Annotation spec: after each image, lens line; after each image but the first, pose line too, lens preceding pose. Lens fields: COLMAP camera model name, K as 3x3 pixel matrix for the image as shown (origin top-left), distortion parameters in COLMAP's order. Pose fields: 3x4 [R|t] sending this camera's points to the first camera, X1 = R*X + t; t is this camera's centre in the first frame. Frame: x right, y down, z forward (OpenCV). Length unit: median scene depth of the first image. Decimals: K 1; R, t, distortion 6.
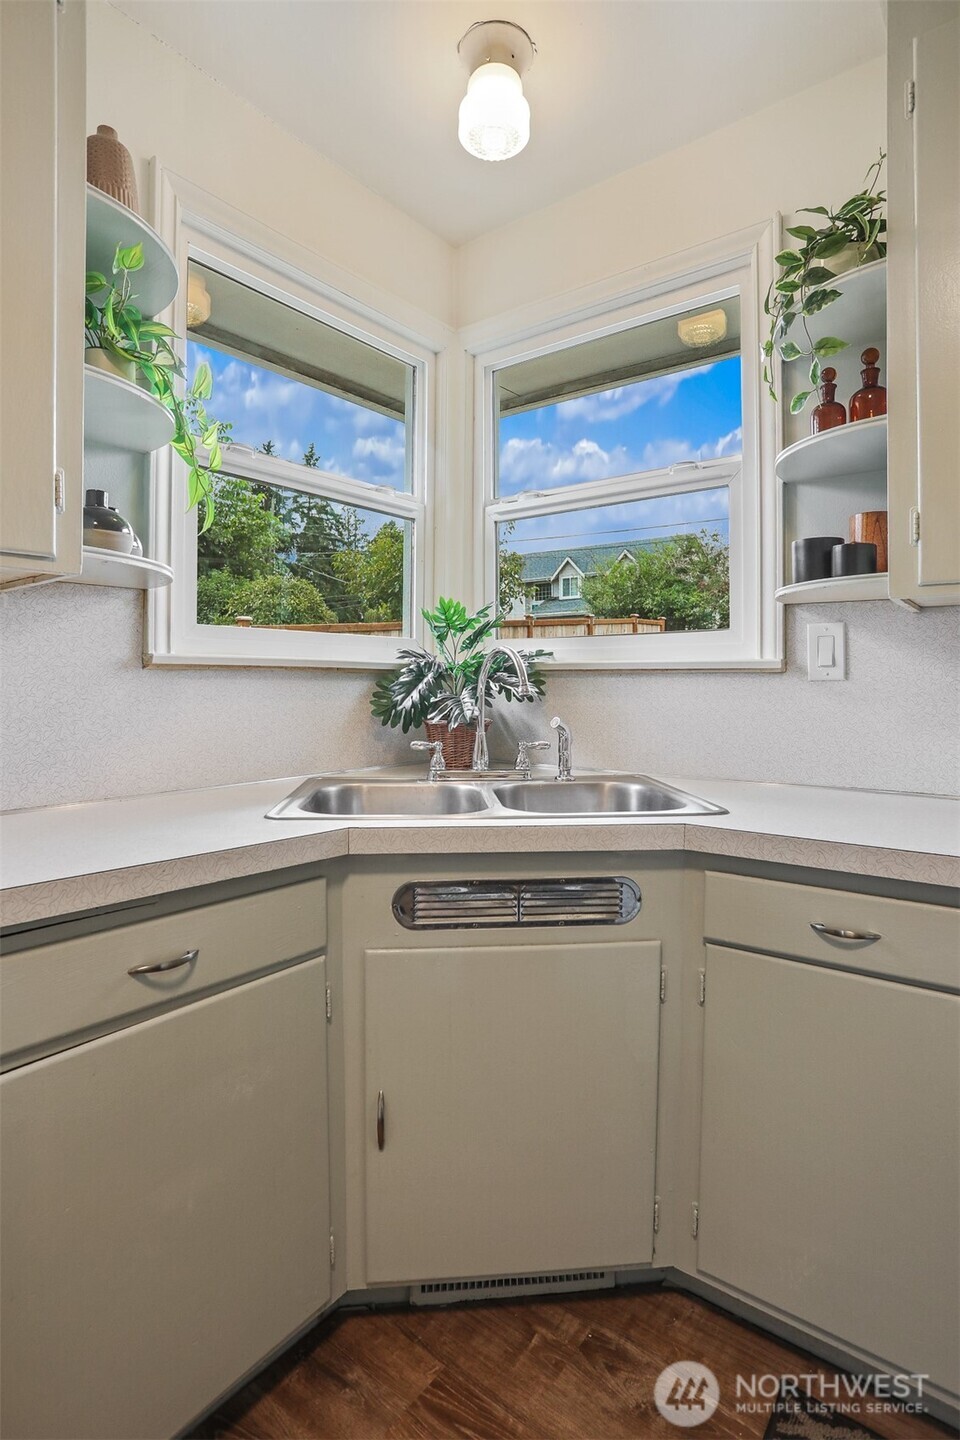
lens RADIAL K [[747.3, 0, 482.1], [0, 747.3, 734.8], [0, 0, 1]] dist [-0.040673, 0.011647]
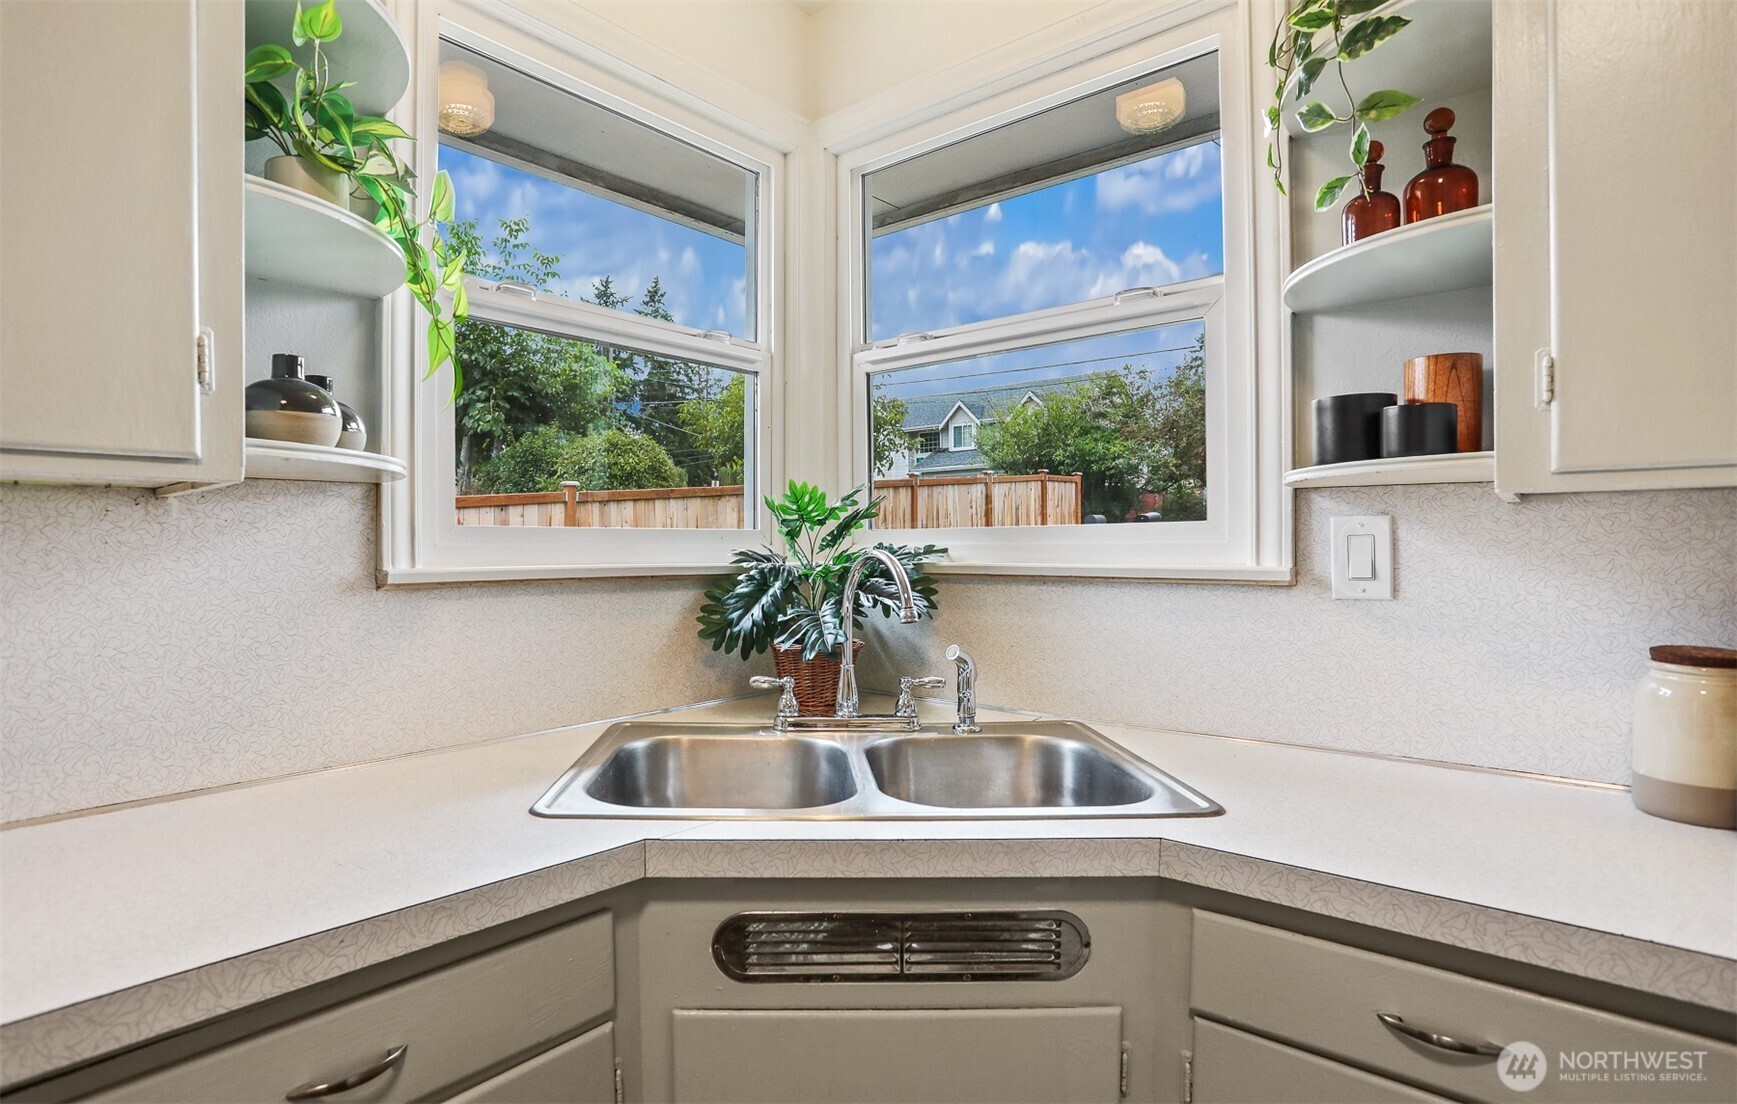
lens RADIAL K [[882.6, 0, 765.9], [0, 882.6, 549.9], [0, 0, 1]] dist [-0.033006, 0.000946]
pose [[0.994741, -0.002959, -0.102383, 0.008454], [-0.004027, 0.997680, -0.067960, -0.064276], [0.102347, 0.068015, 0.992421, 0.164434]]
